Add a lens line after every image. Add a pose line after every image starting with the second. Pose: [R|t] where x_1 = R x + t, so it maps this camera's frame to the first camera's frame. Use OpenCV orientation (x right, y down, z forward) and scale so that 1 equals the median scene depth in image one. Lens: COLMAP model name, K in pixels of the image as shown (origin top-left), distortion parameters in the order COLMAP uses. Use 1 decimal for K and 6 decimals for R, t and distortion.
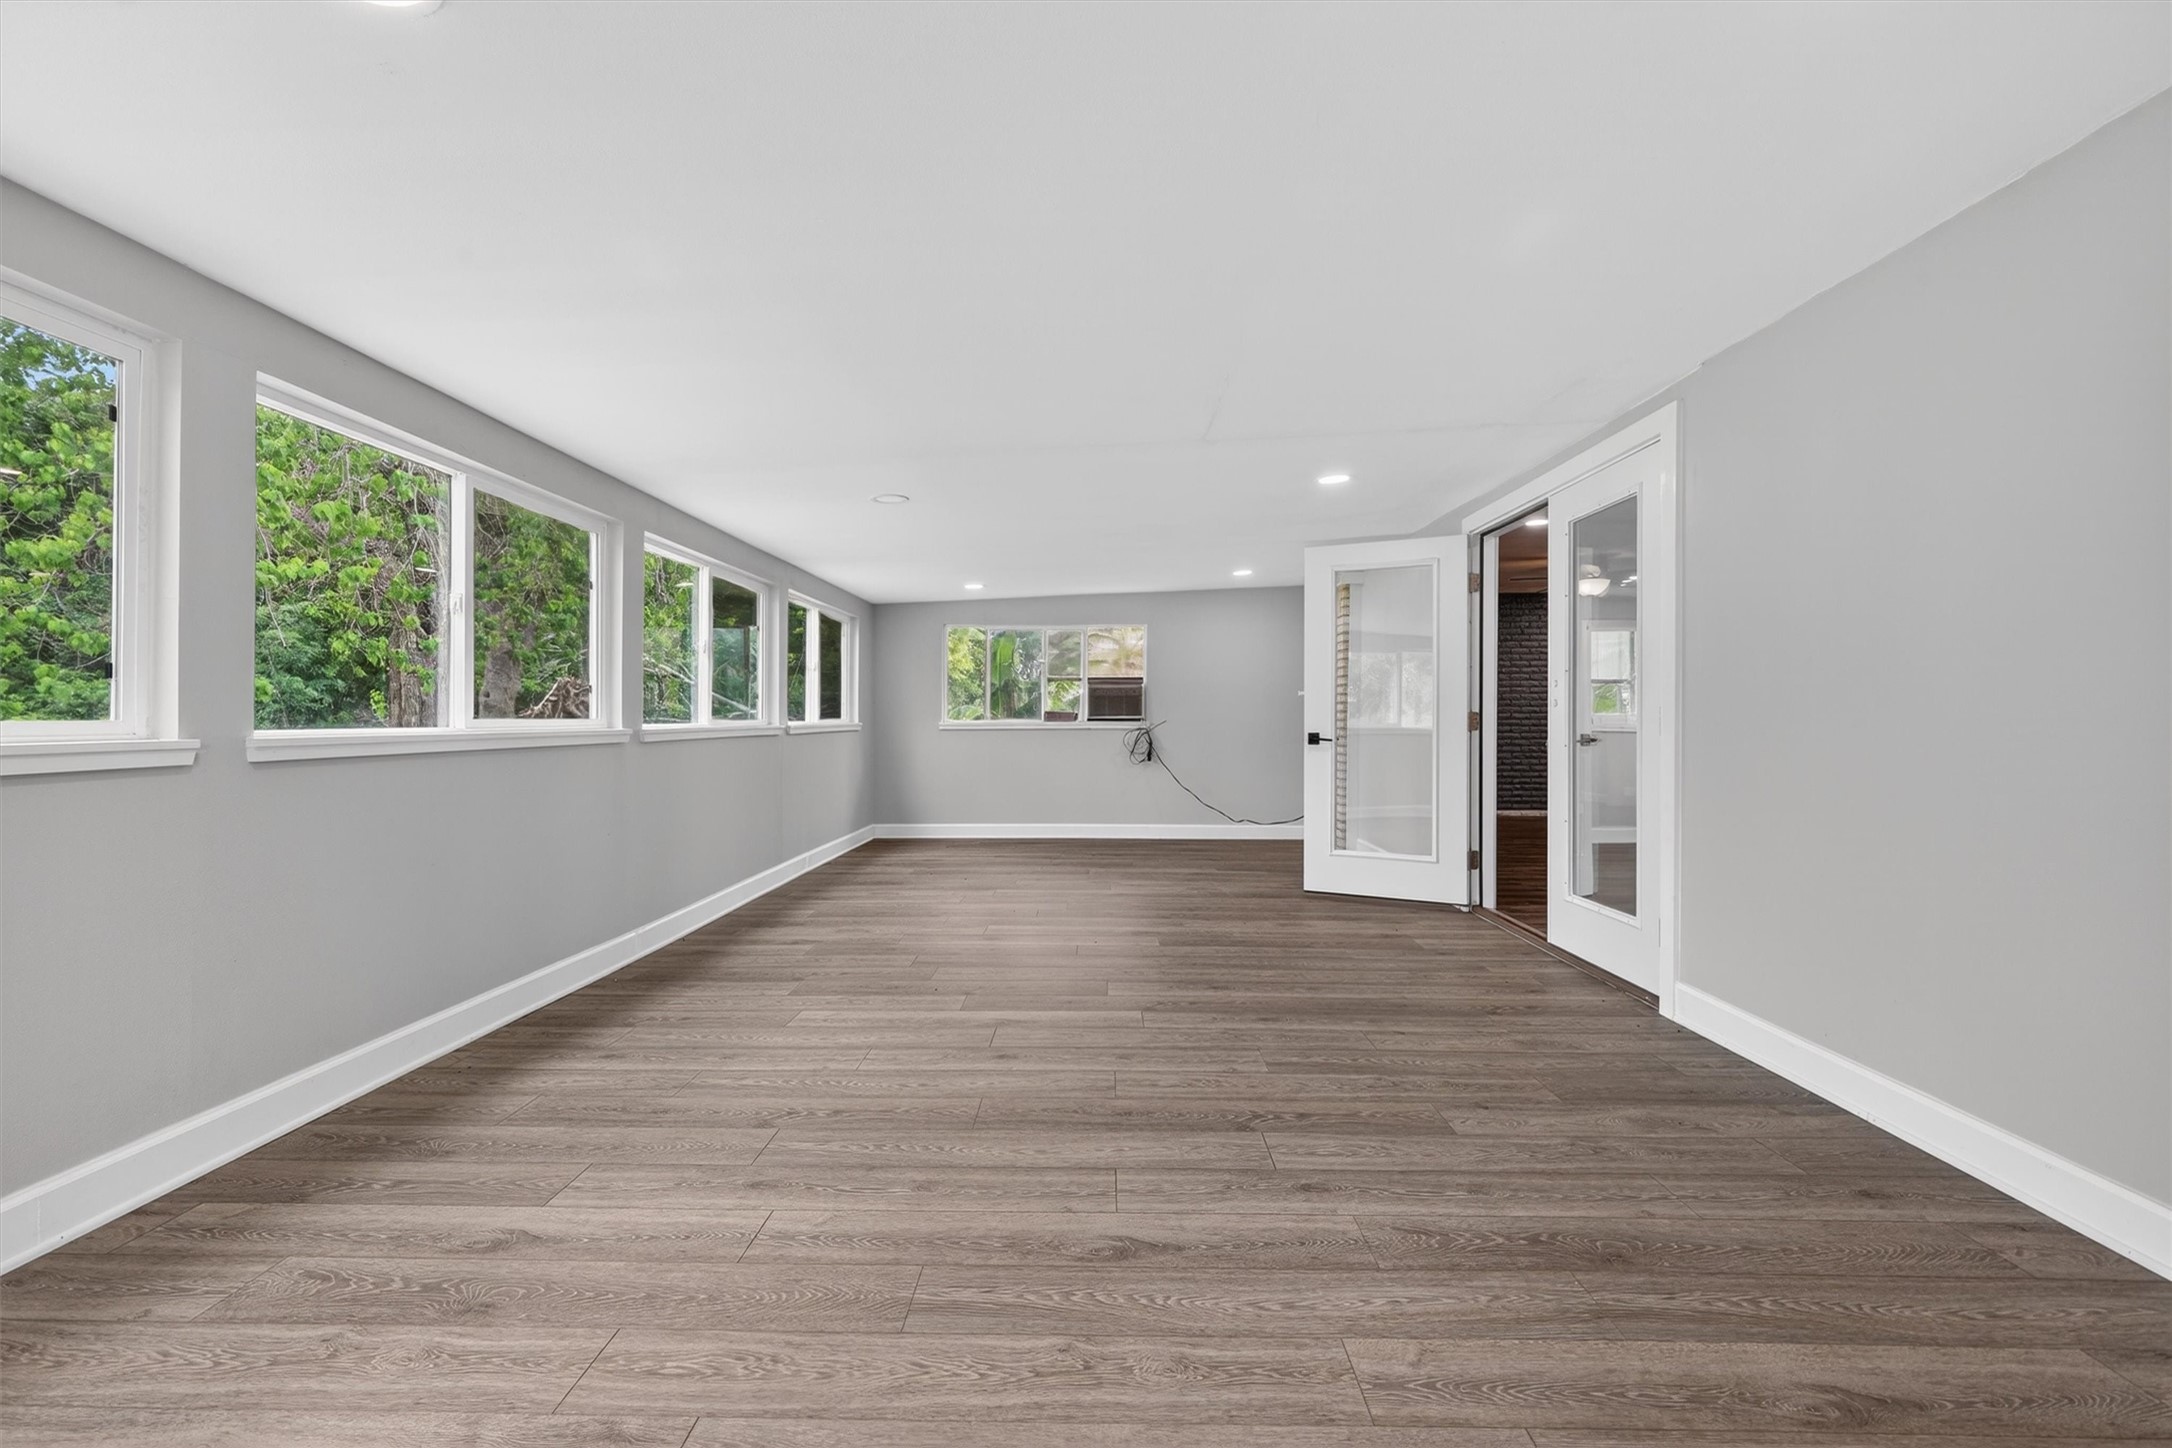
lens RADIAL K [[988.2, 0, 1083.9], [0, 988.2, 719.6], [0, 0, 1]] dist [0.000411, 0.000463]
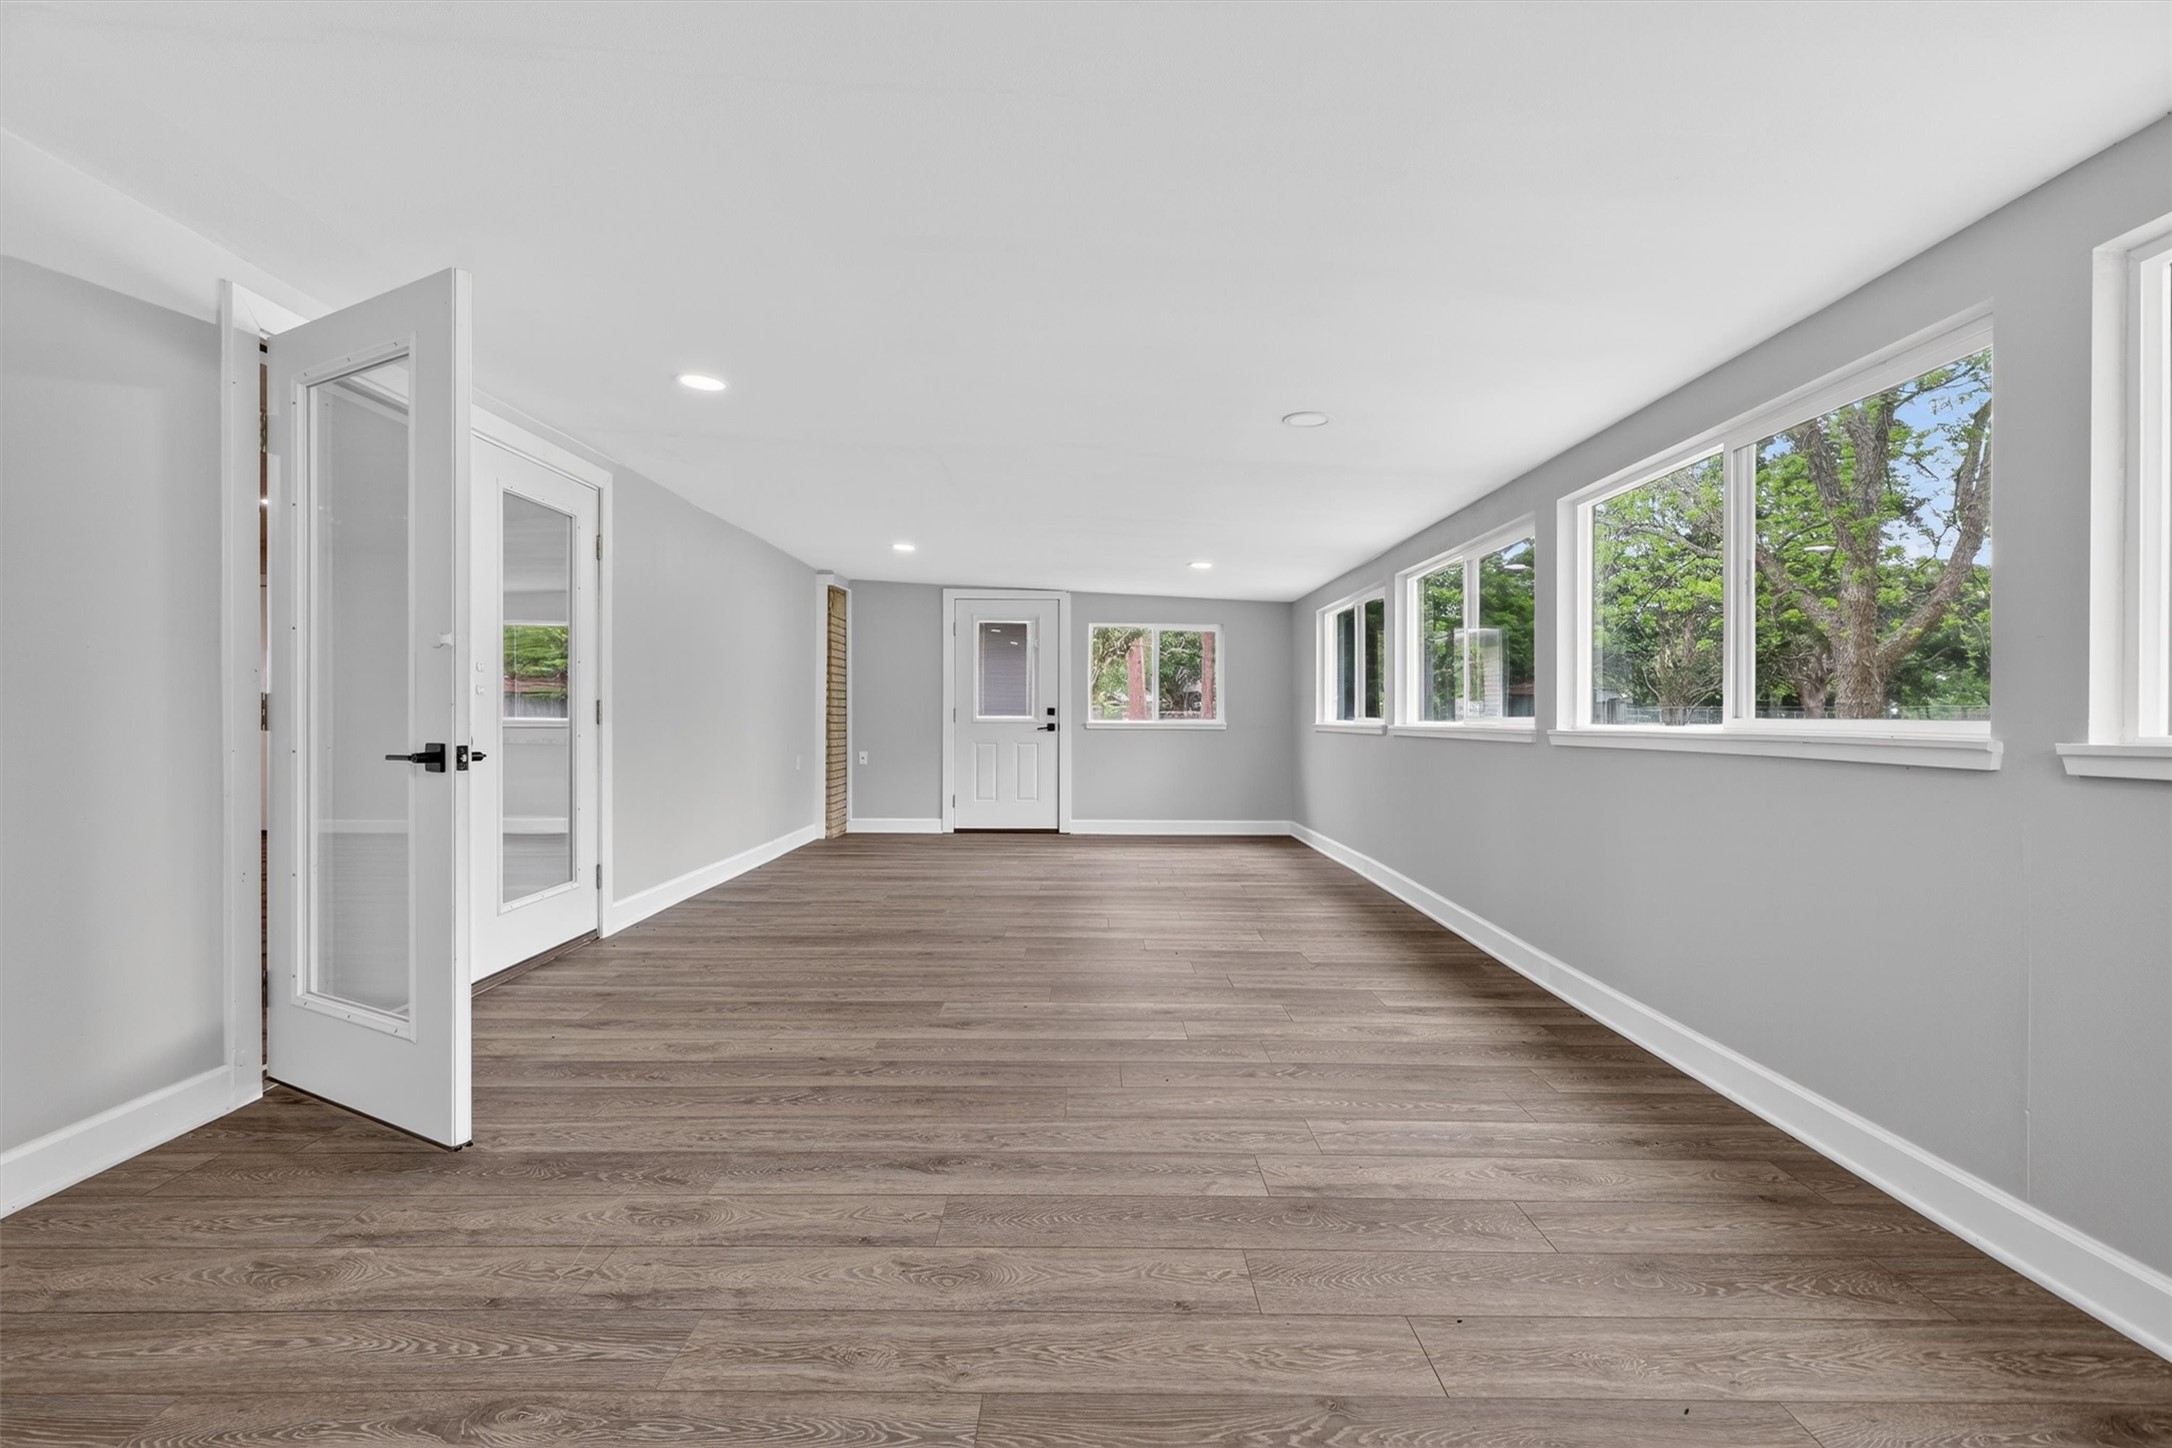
lens RADIAL K [[988.2, 0, 1088.9], [0, 988.2, 718.1], [0, 0, 1]] dist [0.000411, 0.000463]
pose [[-0.999756, -0.001176, -0.022063, -0.123879], [-0.001213, 0.999998, 0.001669, 0.001396], [0.022061, 0.001695, -0.999755, 2.010517]]
